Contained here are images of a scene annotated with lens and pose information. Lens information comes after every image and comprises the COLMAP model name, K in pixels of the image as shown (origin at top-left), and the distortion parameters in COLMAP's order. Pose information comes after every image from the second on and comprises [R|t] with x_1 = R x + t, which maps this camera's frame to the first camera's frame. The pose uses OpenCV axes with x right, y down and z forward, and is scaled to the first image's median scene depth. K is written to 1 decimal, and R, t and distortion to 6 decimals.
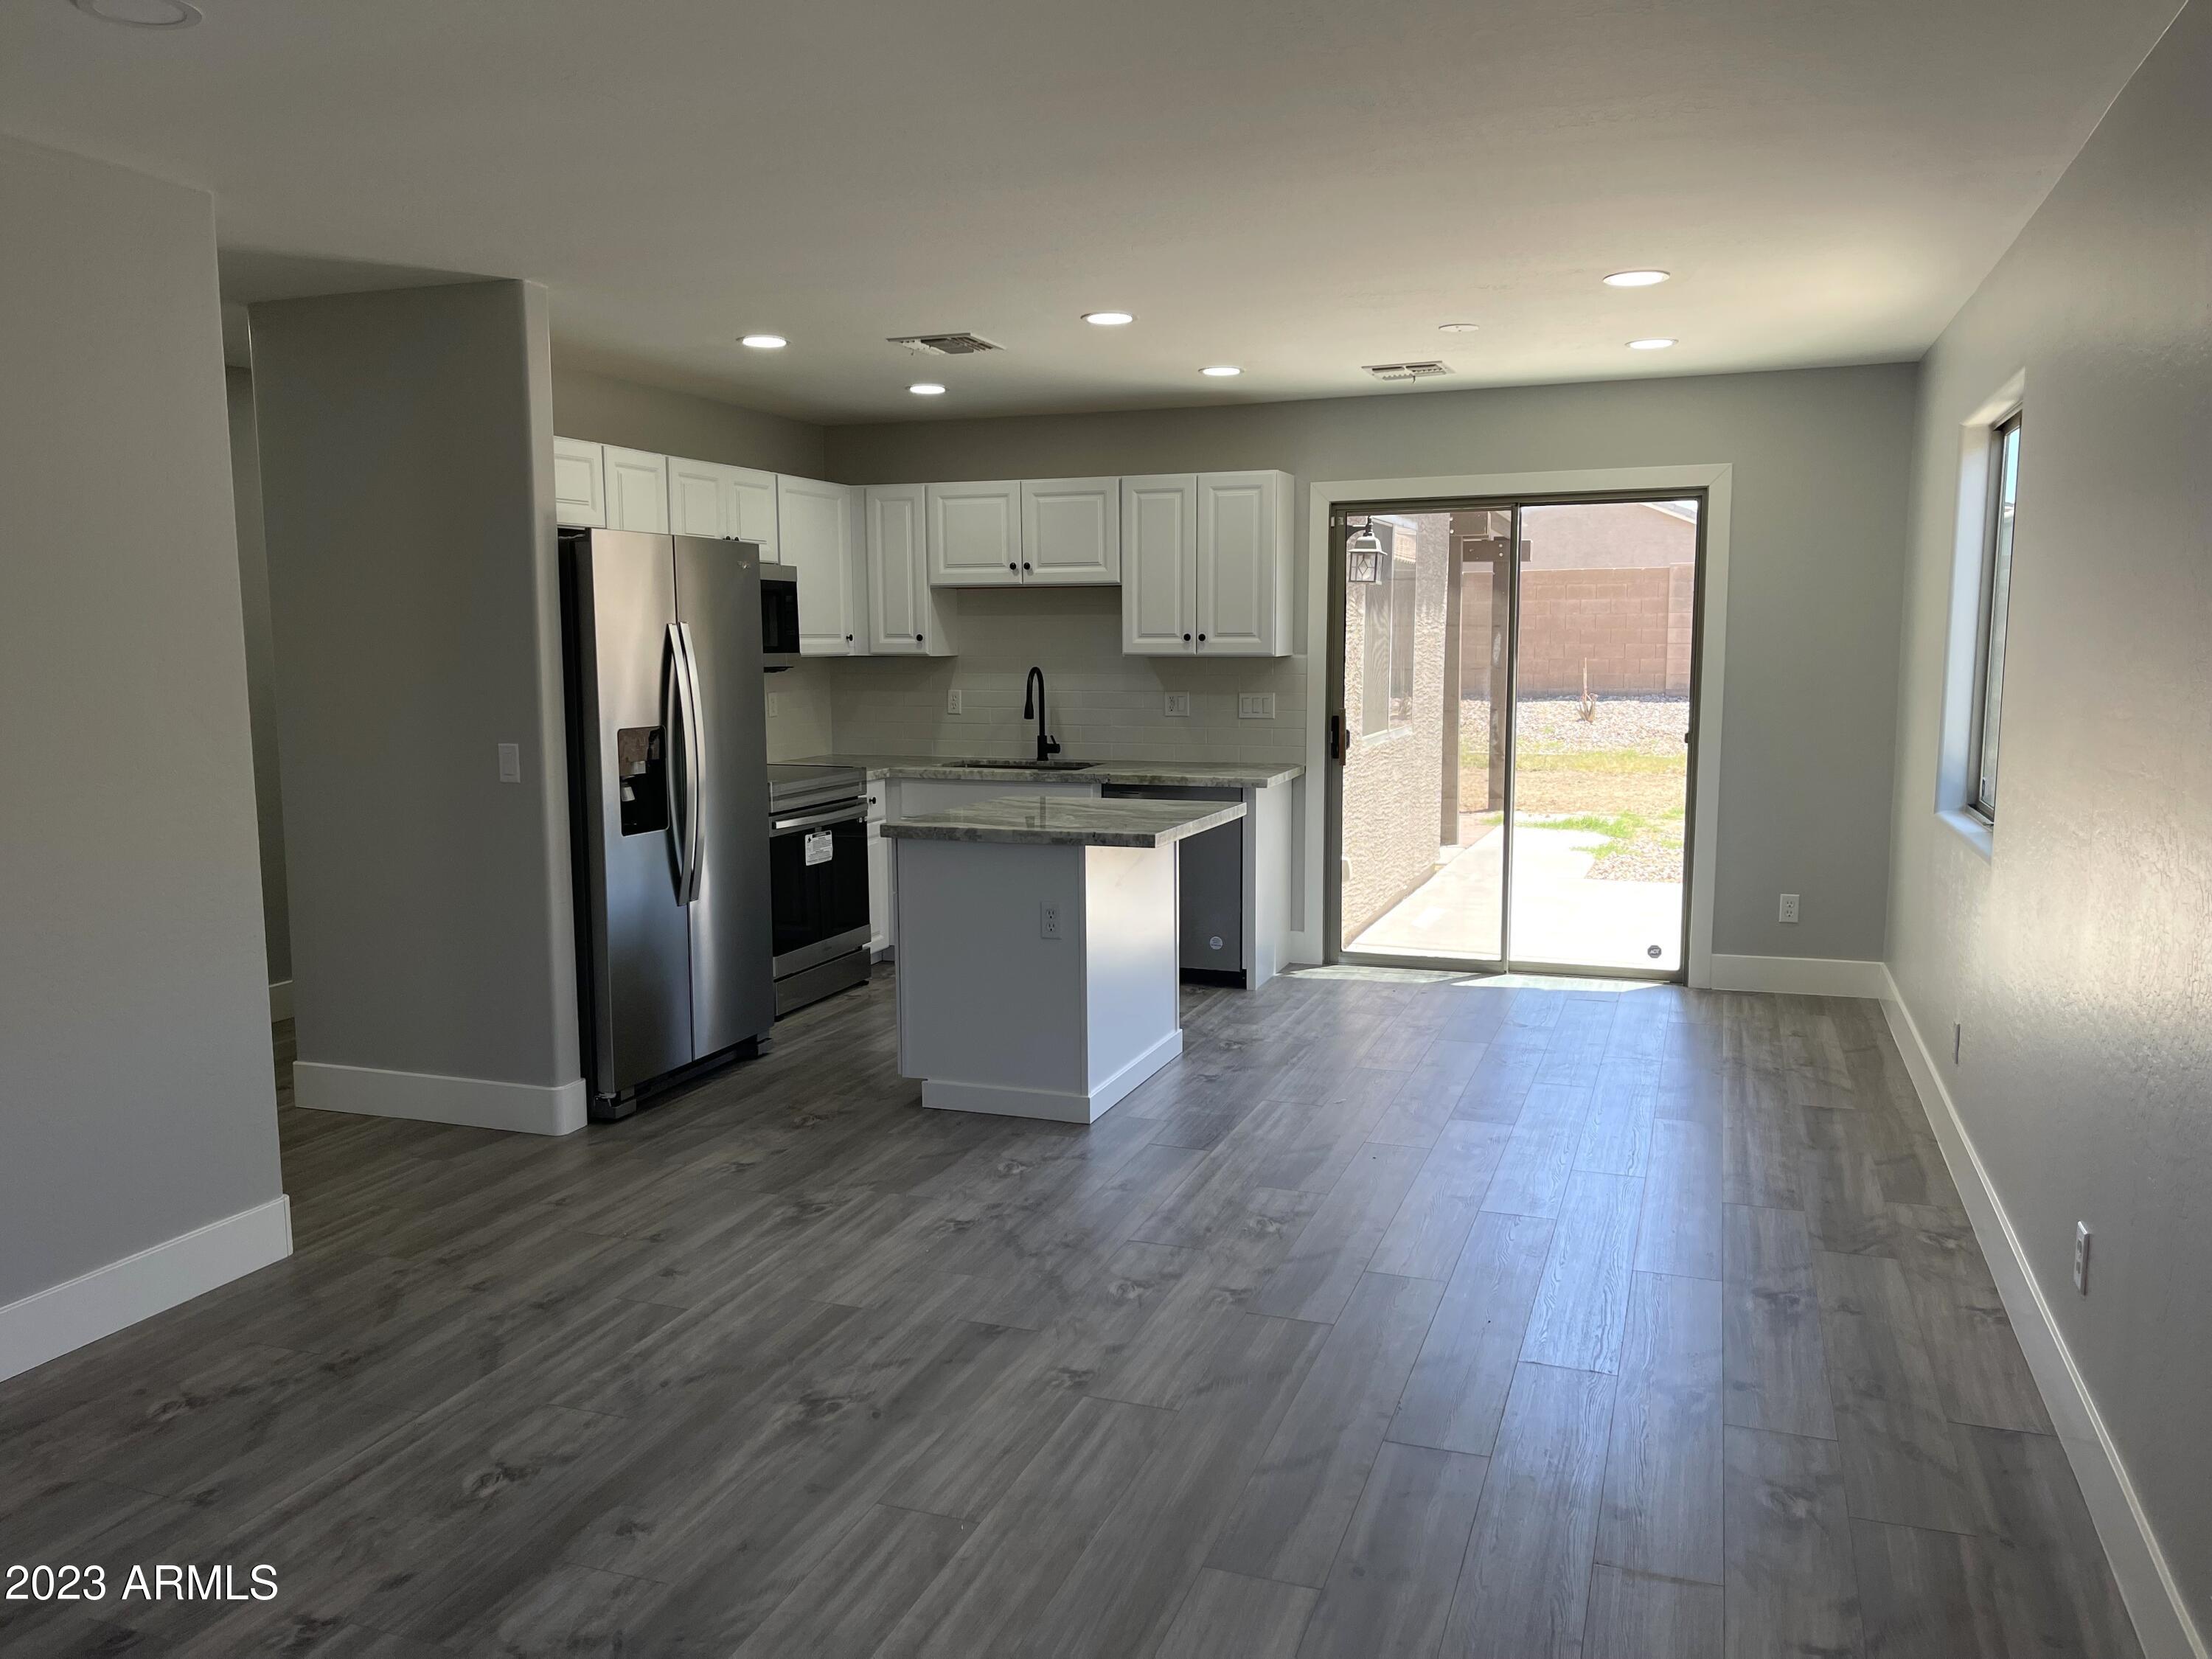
lens RADIAL K [[1696.1, 0, 1089.0], [0, 1696.1, 832.7], [0, 0, 1]] dist [0.054381, -0.016494]
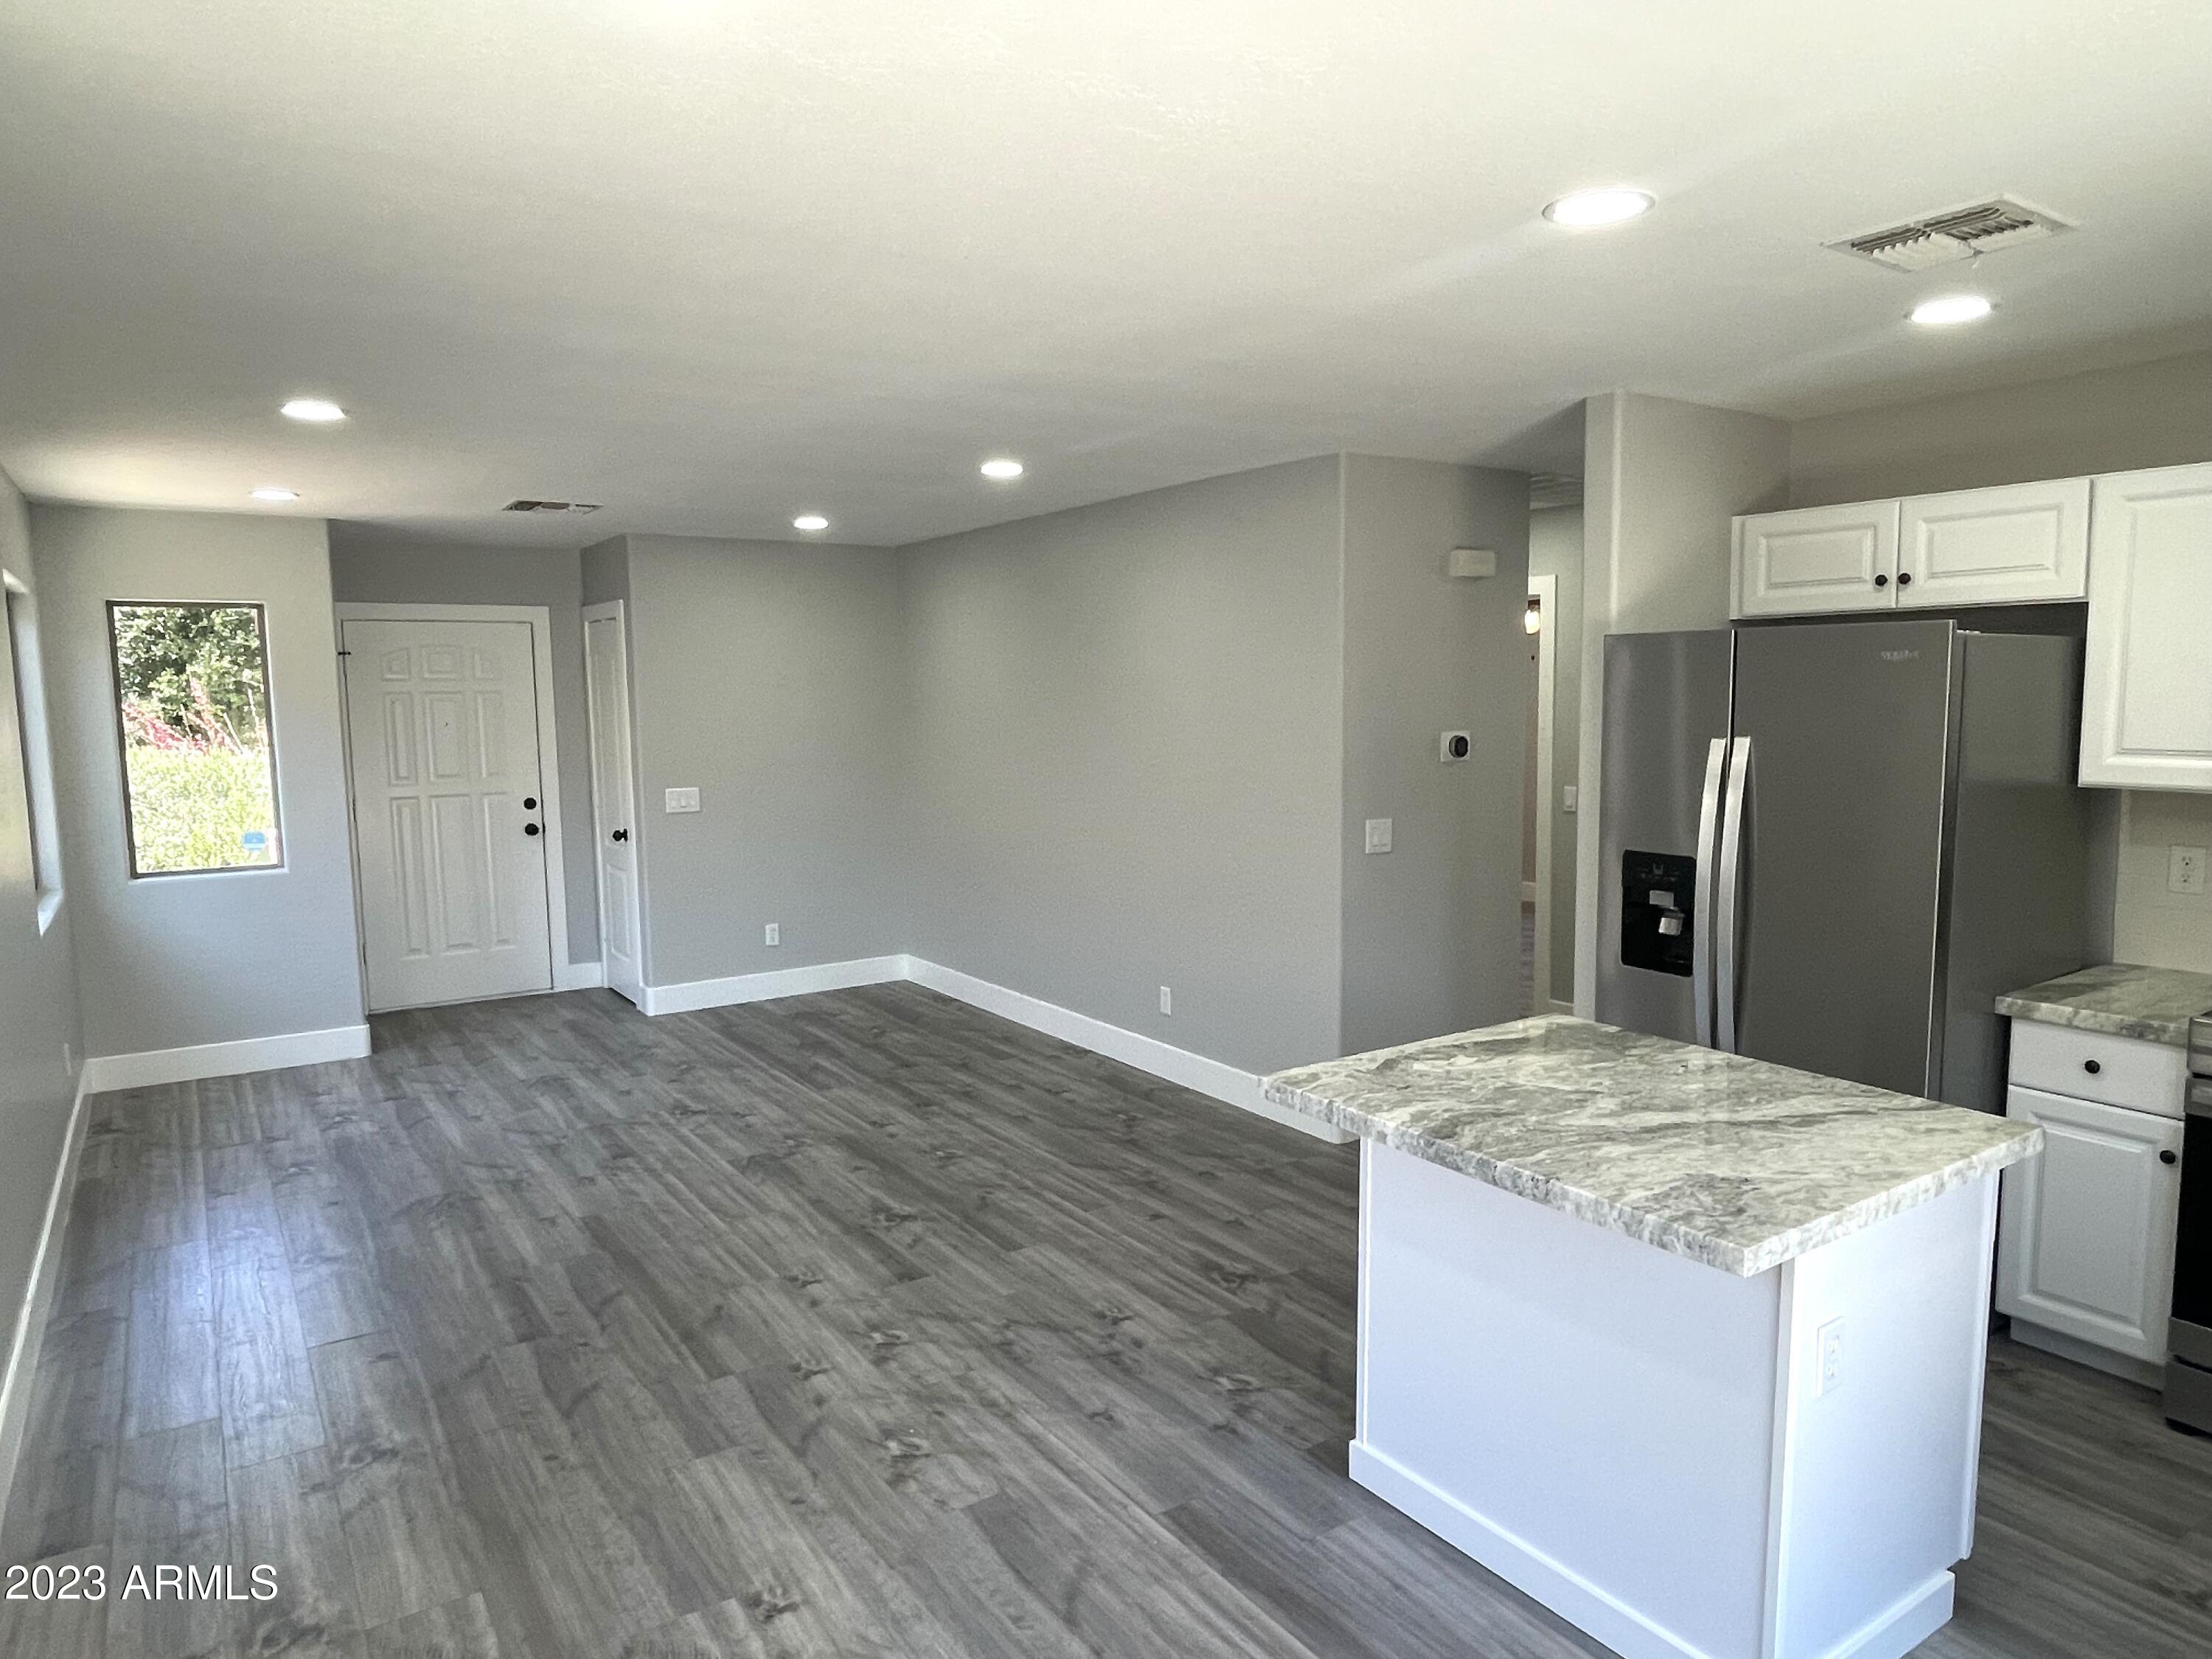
lens RADIAL K [[1387.8, 0, 1097.2], [0, 1387.8, 831.8], [0, 0, 1]] dist [-0.003559, -0.005228]
pose [[-0.589470, 0.098931, -0.801709, 0.394208], [-0.079030, 0.980648, 0.179121, -0.145481], [0.803915, 0.168945, -0.570244, 0.961061]]
